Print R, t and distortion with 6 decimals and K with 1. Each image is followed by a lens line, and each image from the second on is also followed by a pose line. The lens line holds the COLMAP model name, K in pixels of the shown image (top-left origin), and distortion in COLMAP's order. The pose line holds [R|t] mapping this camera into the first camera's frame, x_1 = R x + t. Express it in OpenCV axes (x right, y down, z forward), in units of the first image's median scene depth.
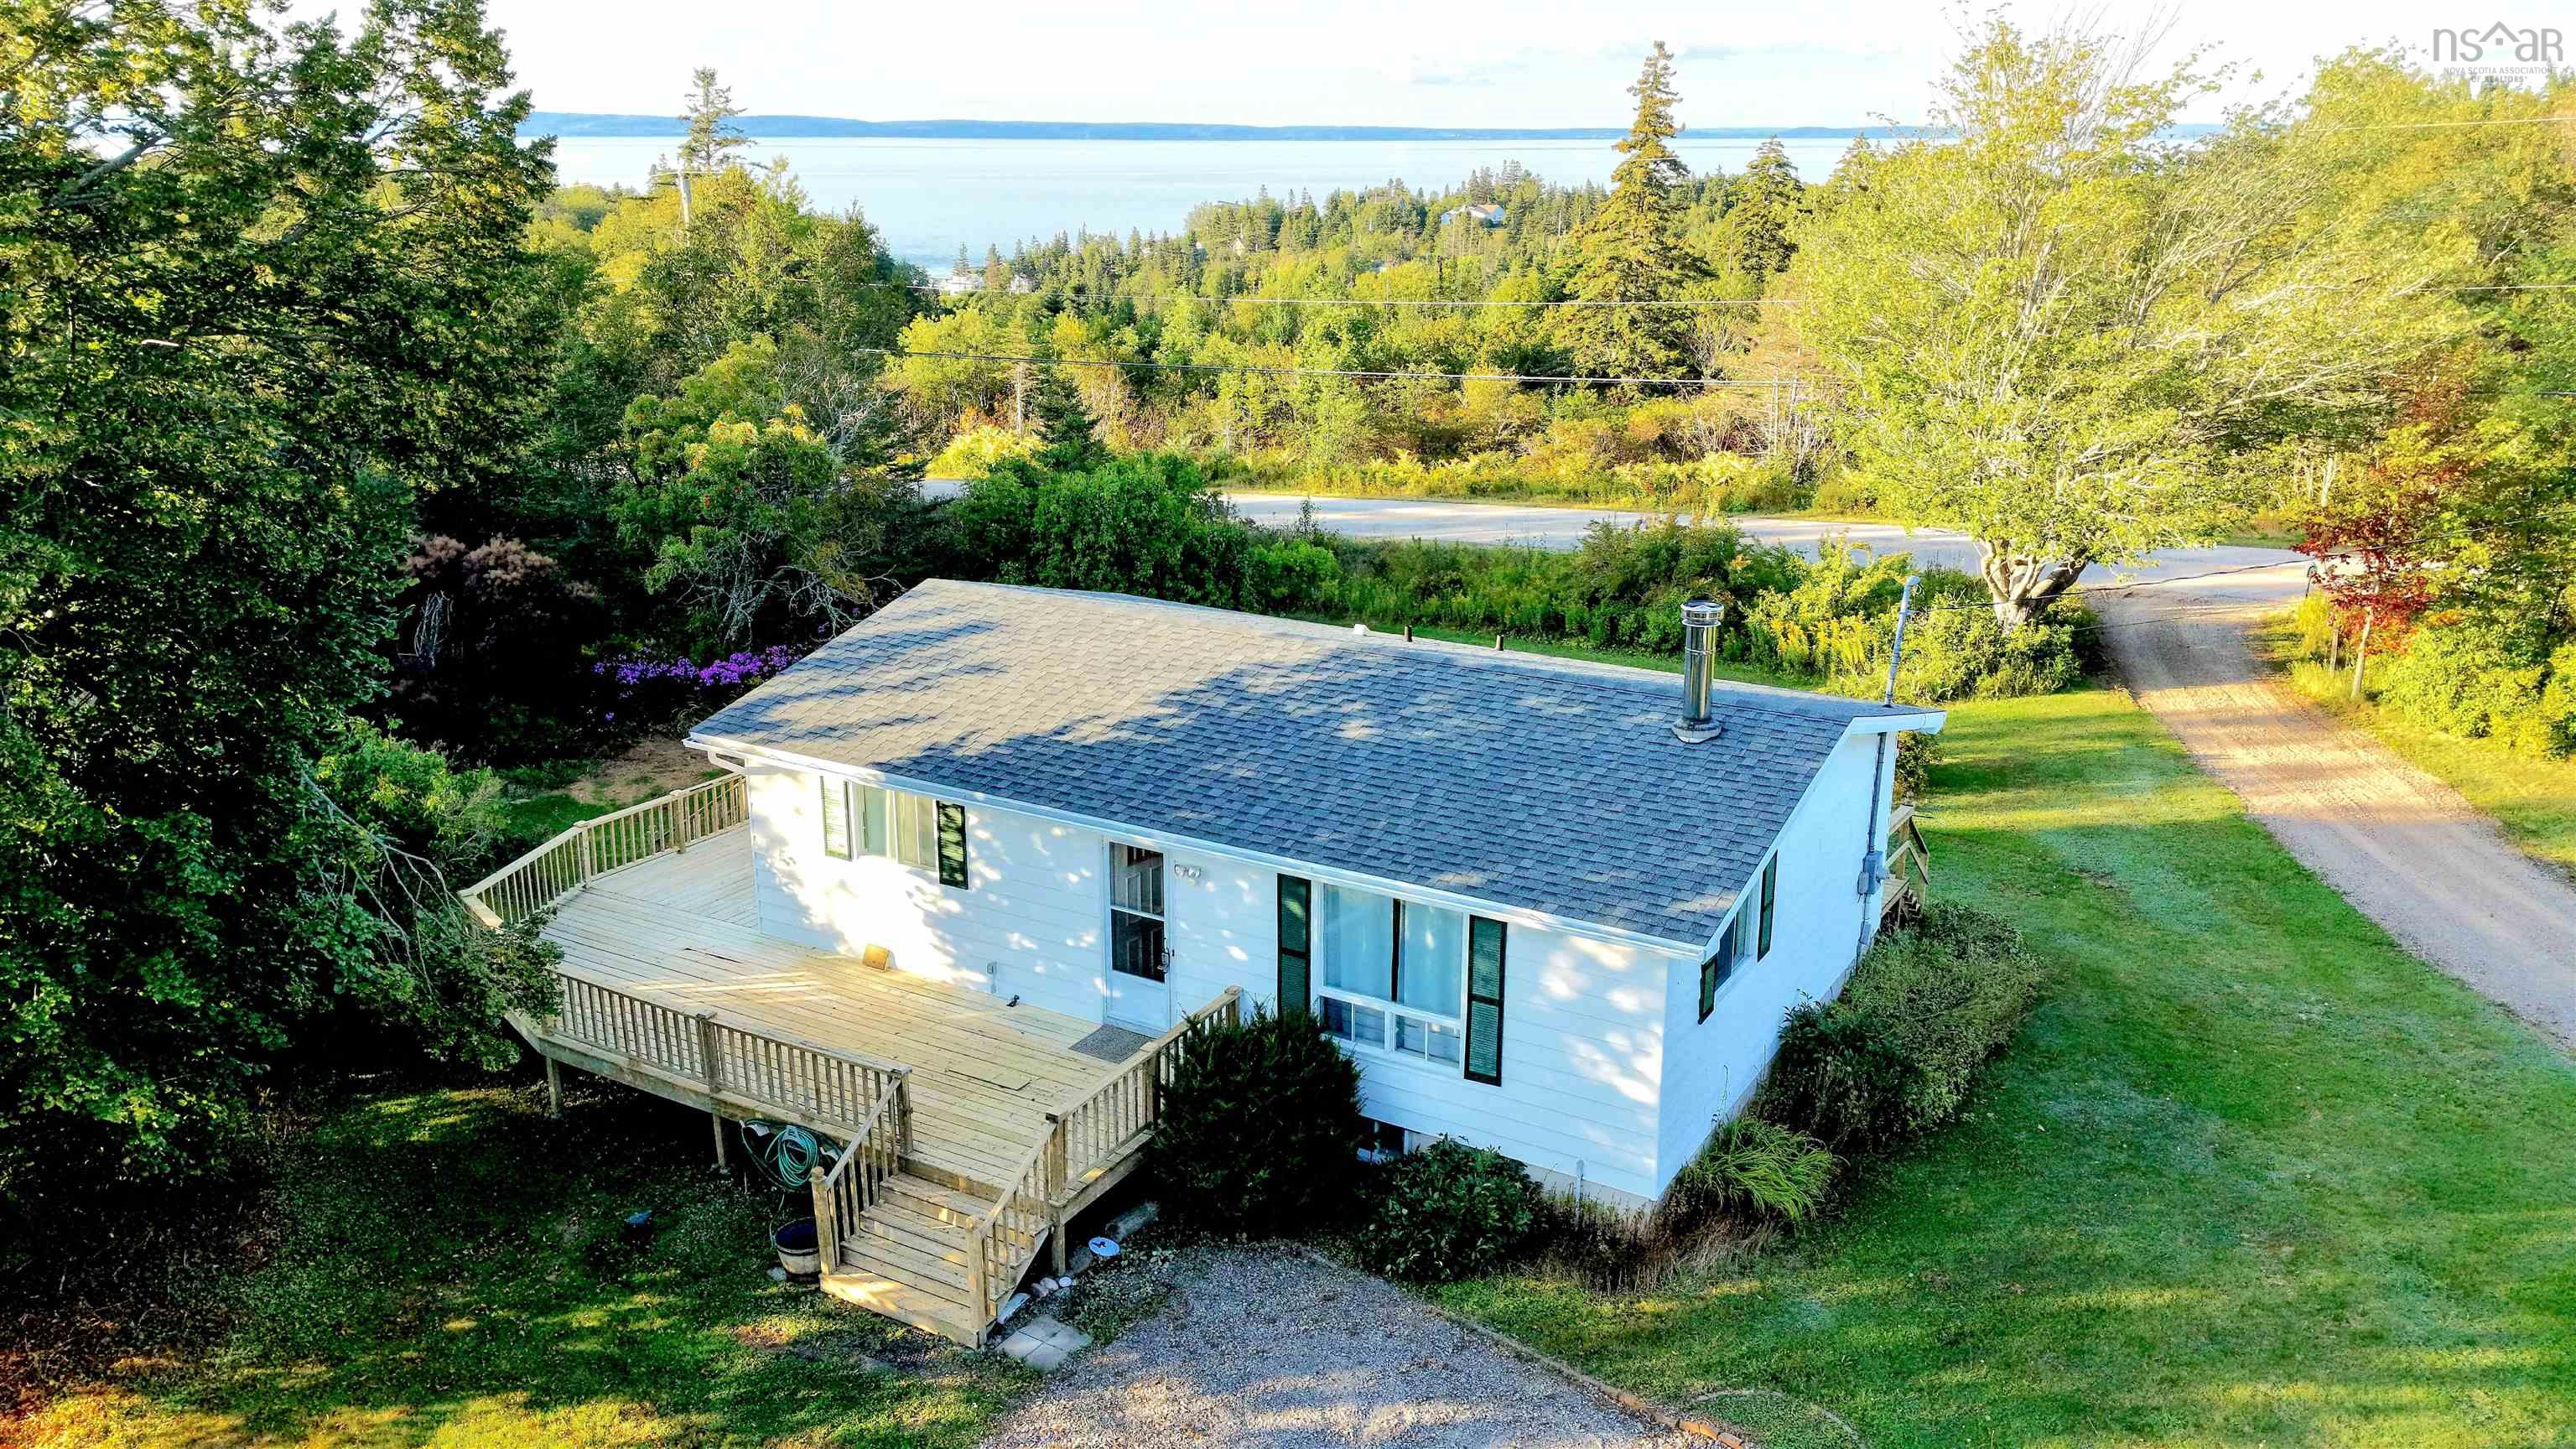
lens RADIAL K [[1967.3, 0, 1288.0], [0, 1967.3, 724.5], [0, 0, 1]] dist [0.113568, -0.208932]
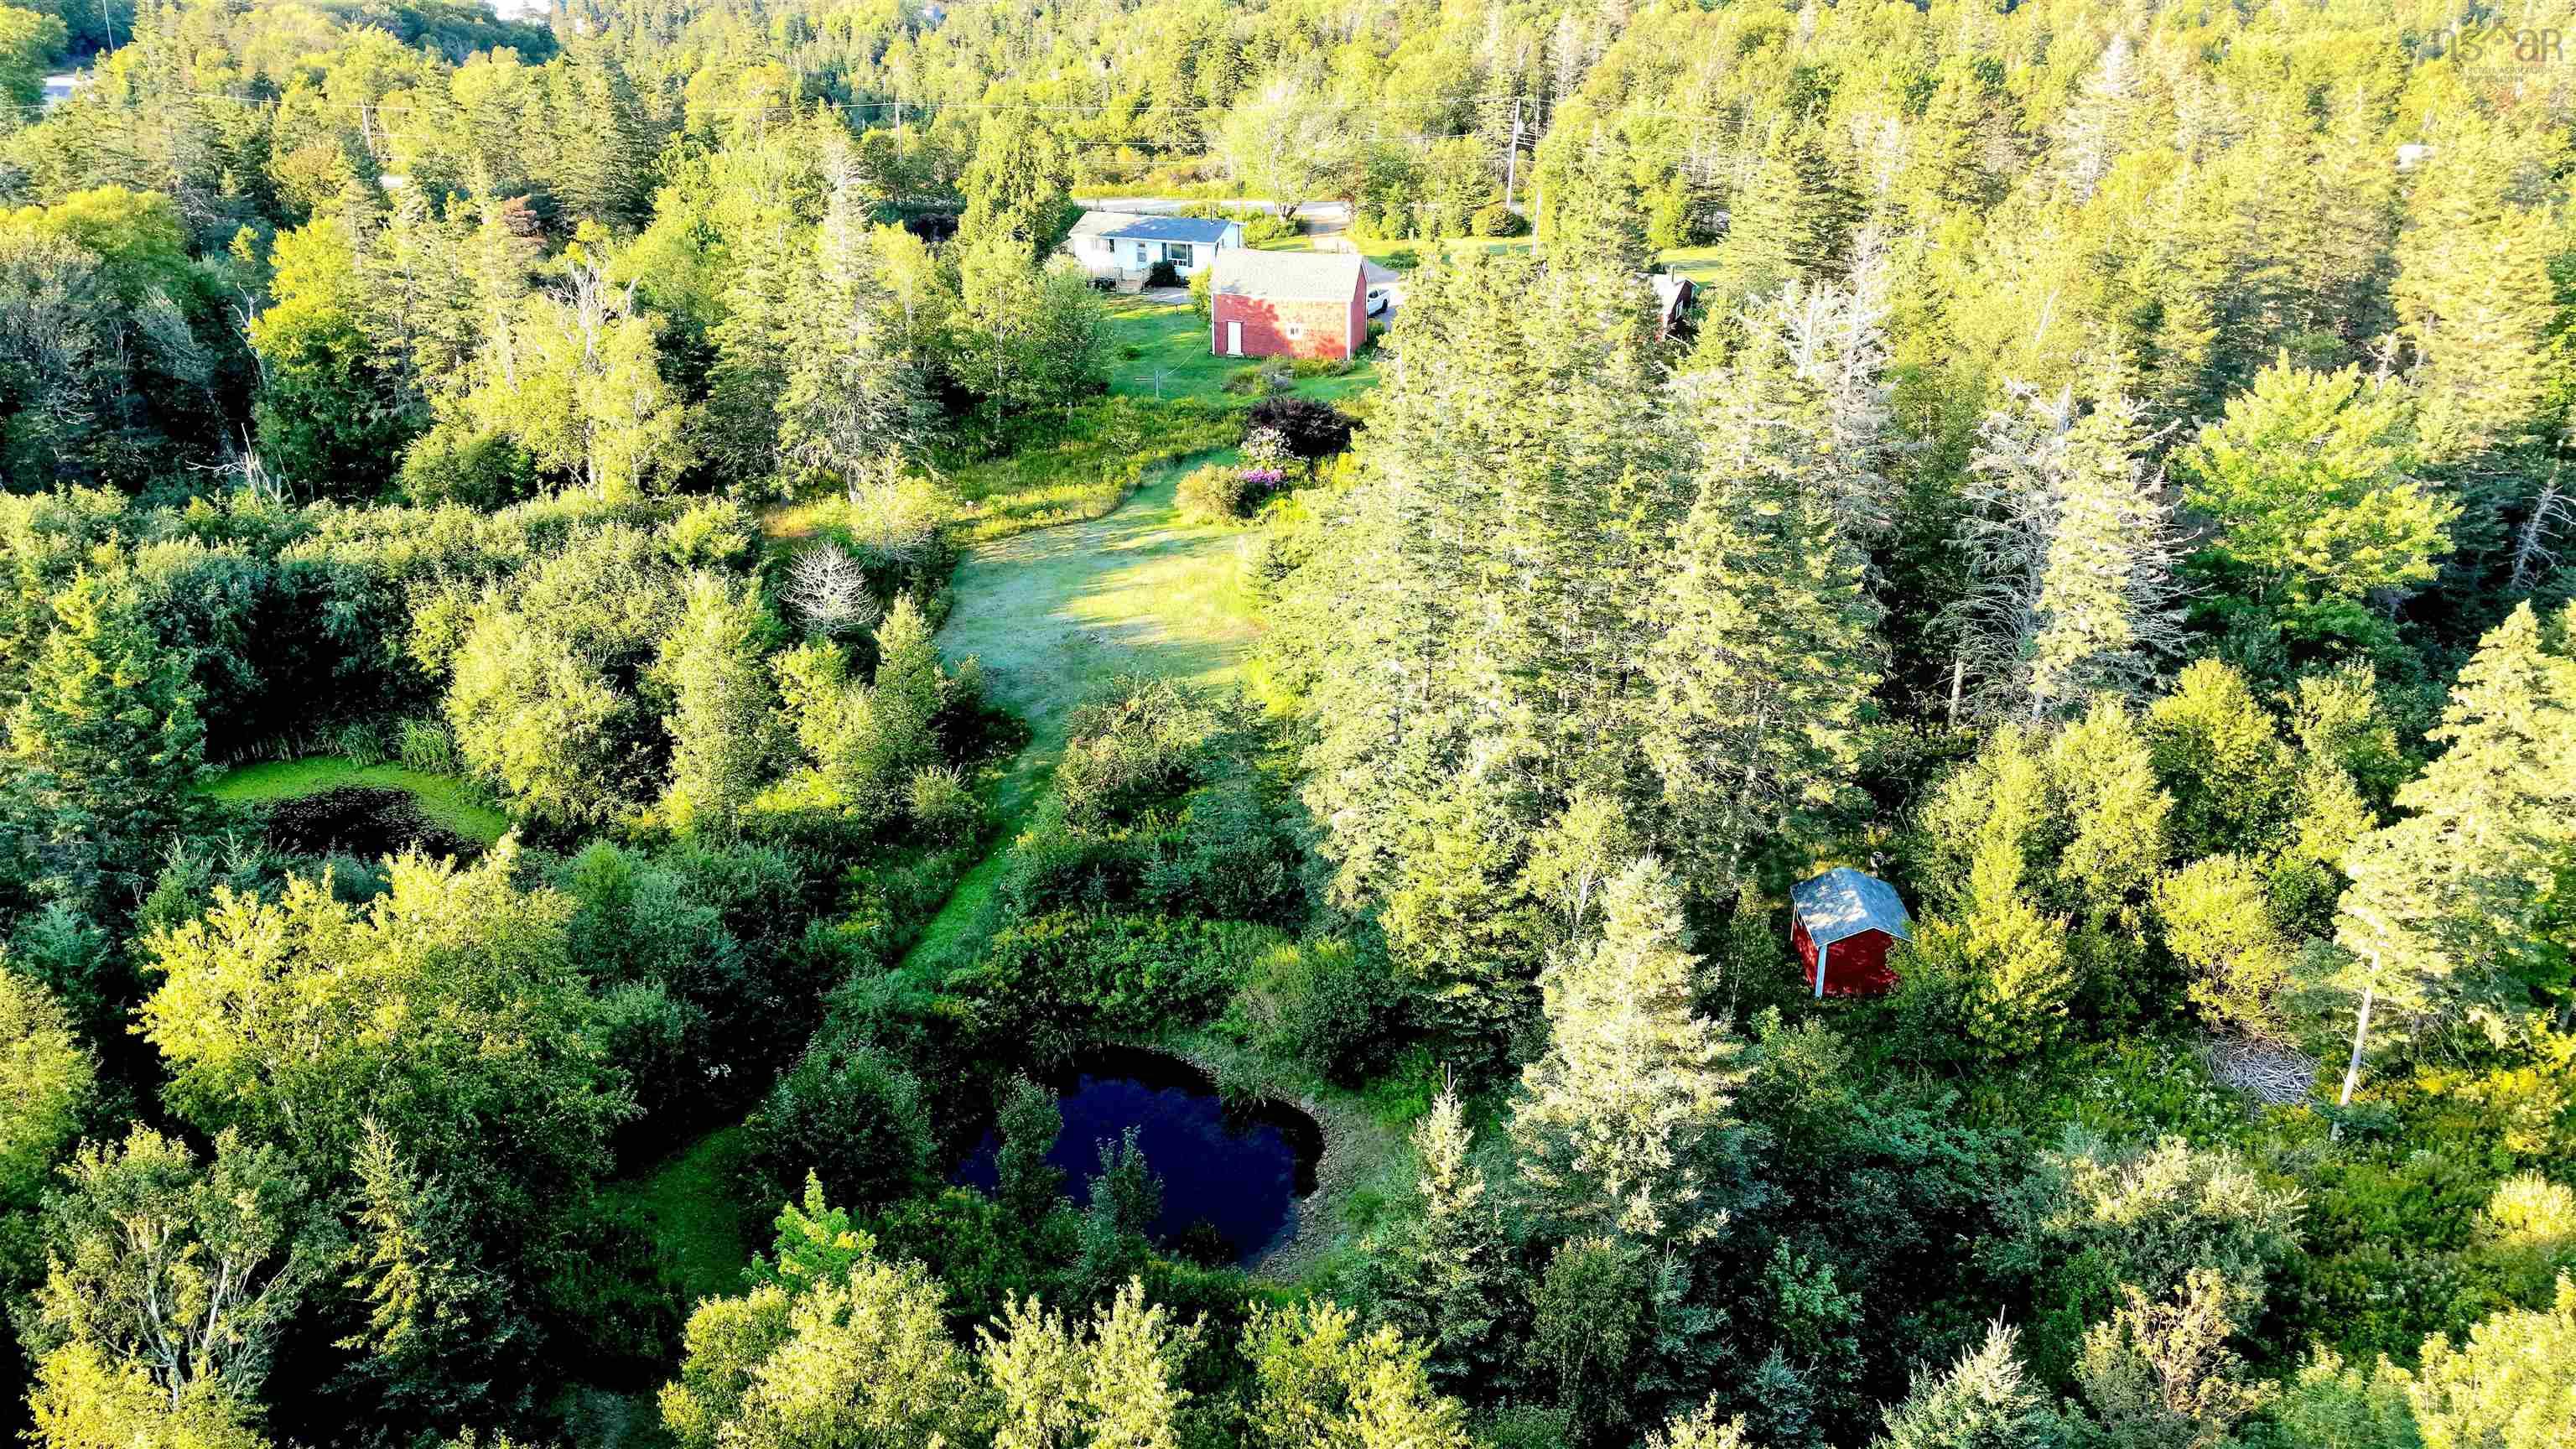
lens RADIAL K [[1967.3, 0, 1288.0], [0, 1967.3, 724.5], [0, 0, 1]] dist [0.113568, -0.208932]
pose [[0.969508, -0.102308, 0.222684, -1.306287], [0.070524, 0.986725, 0.146290, 0.755629], [-0.234694, -0.126124, 0.963852, -6.199253]]
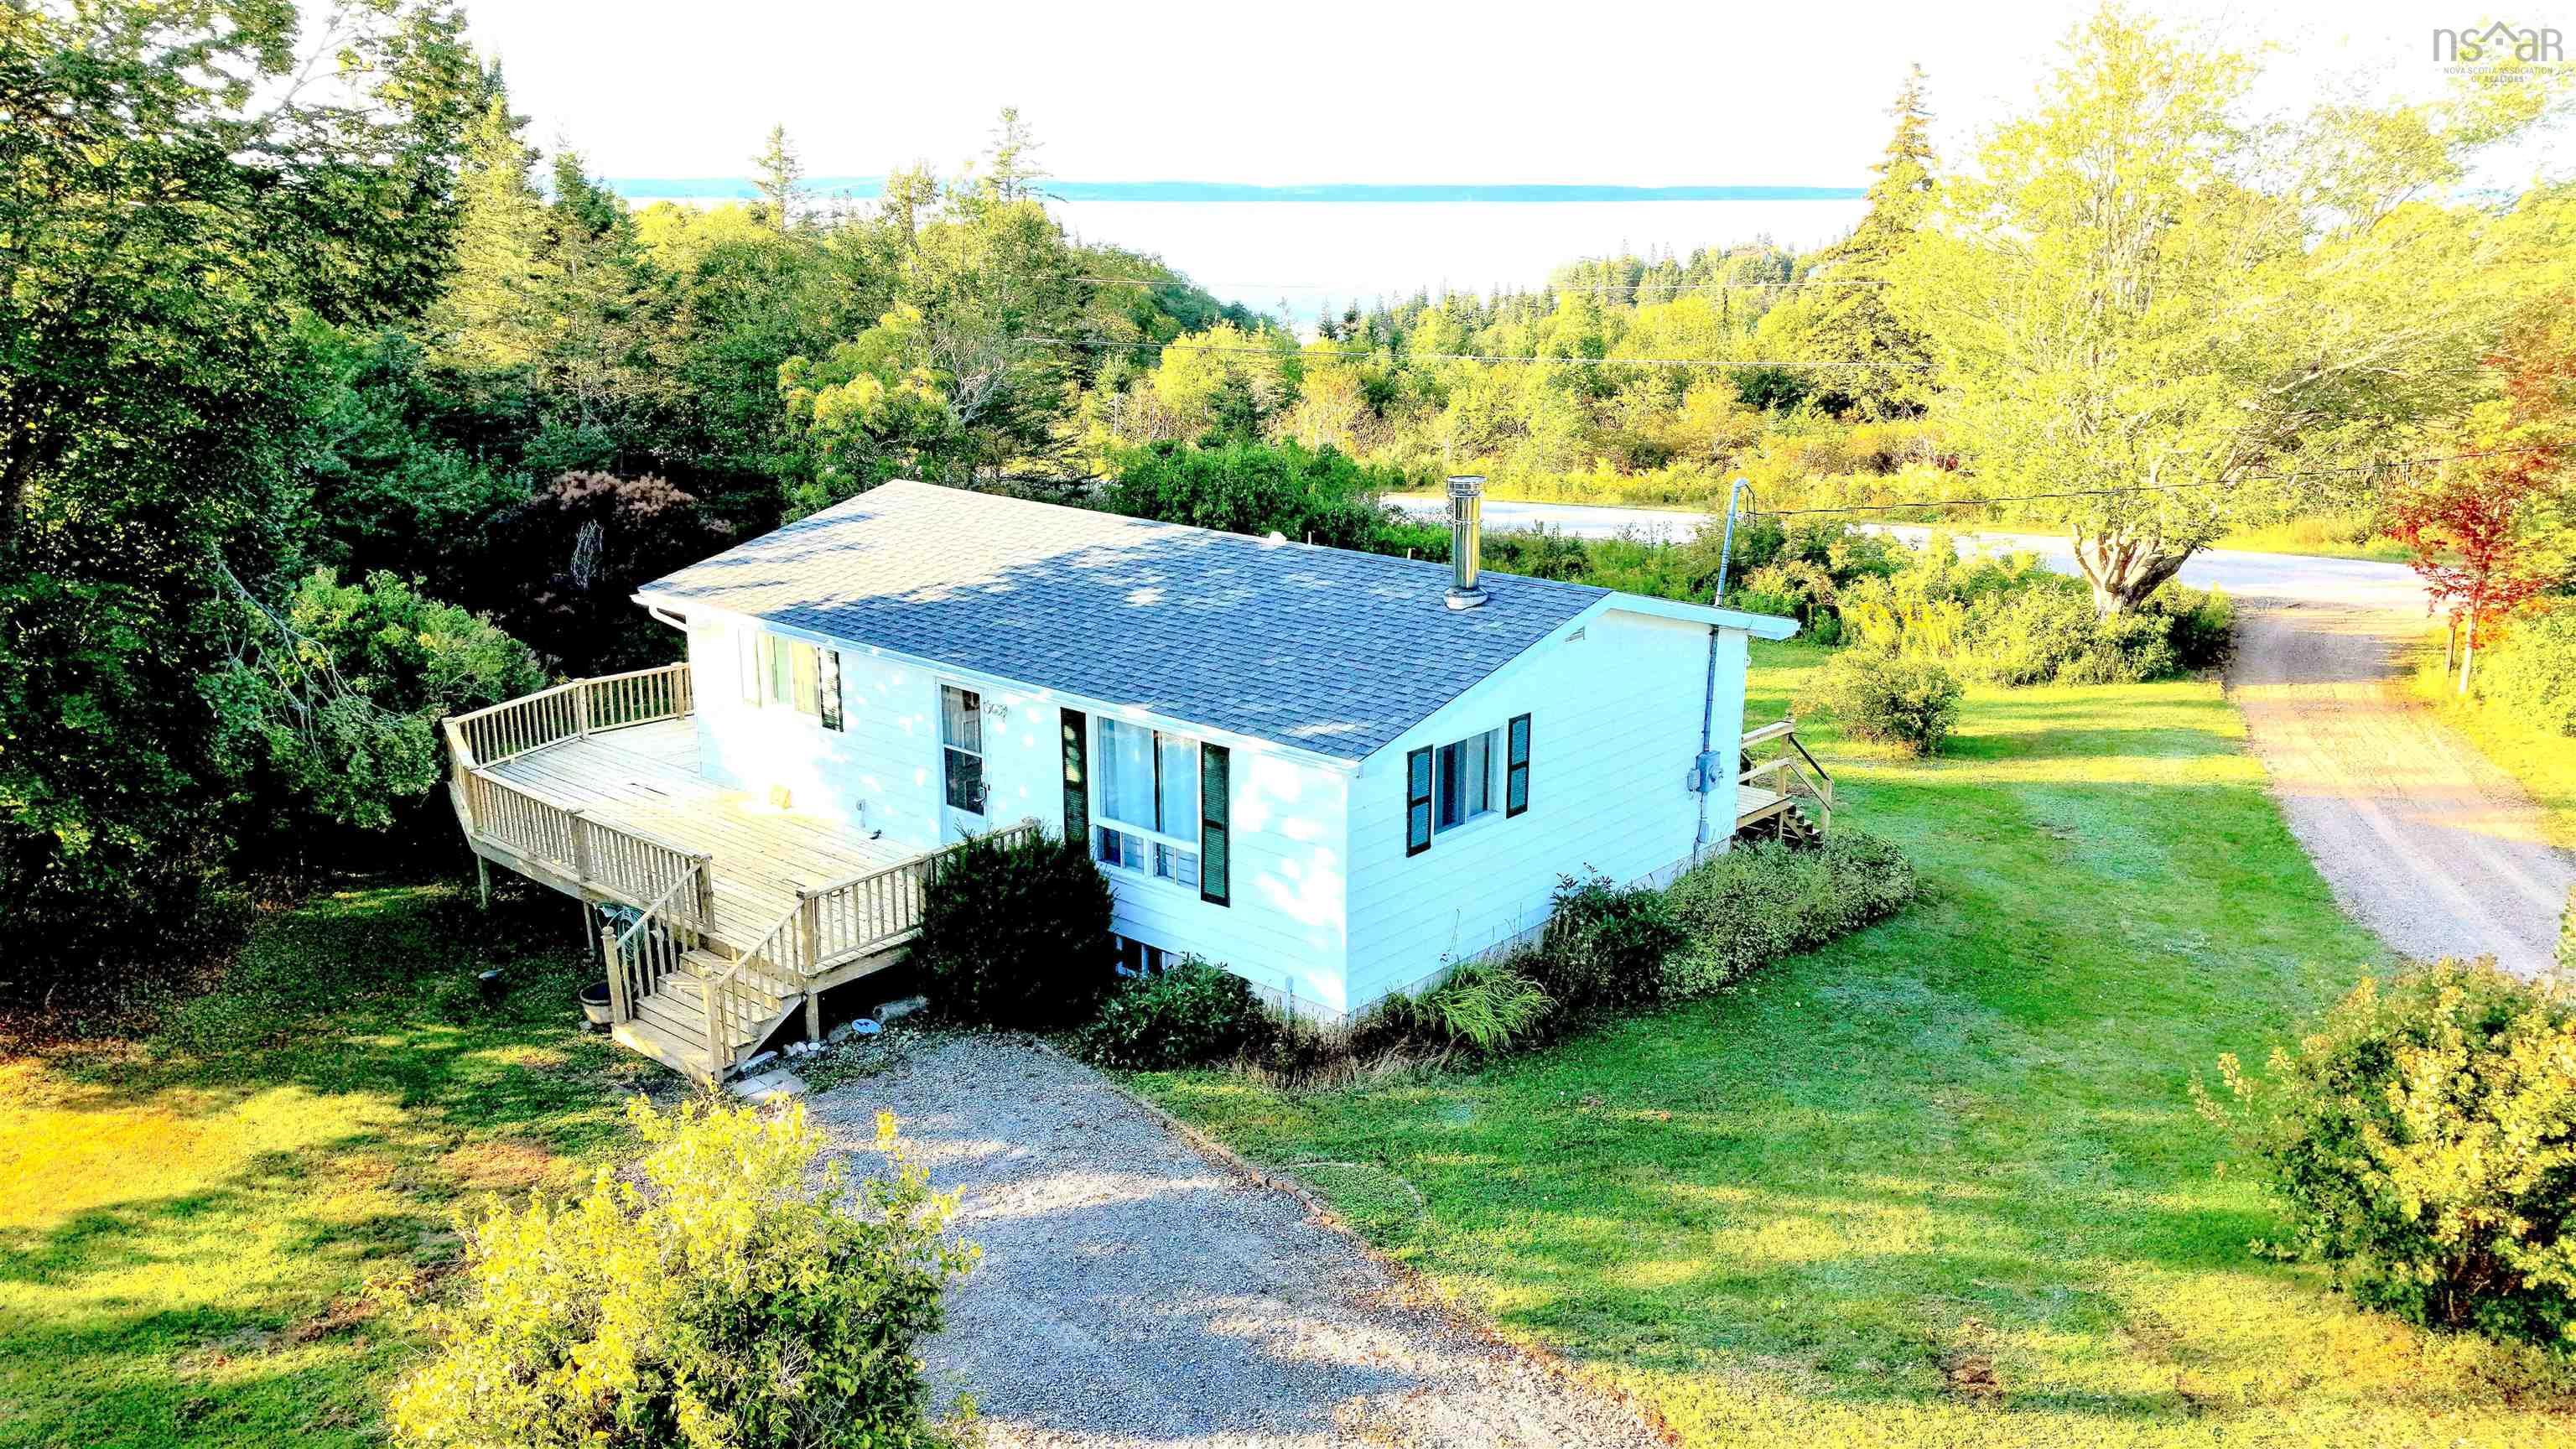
lens RADIAL K [[1970.6, 0, 1288.0], [0, 1970.6, 724.5], [0, 0, 1]] dist [0.122966, -0.219973]
pose [[0.983012, 0.048172, -0.177106, 0.282610], [-0.053214, 0.998299, -0.023825, 0.093225], [0.175657, 0.032844, 0.983903, -0.051252]]
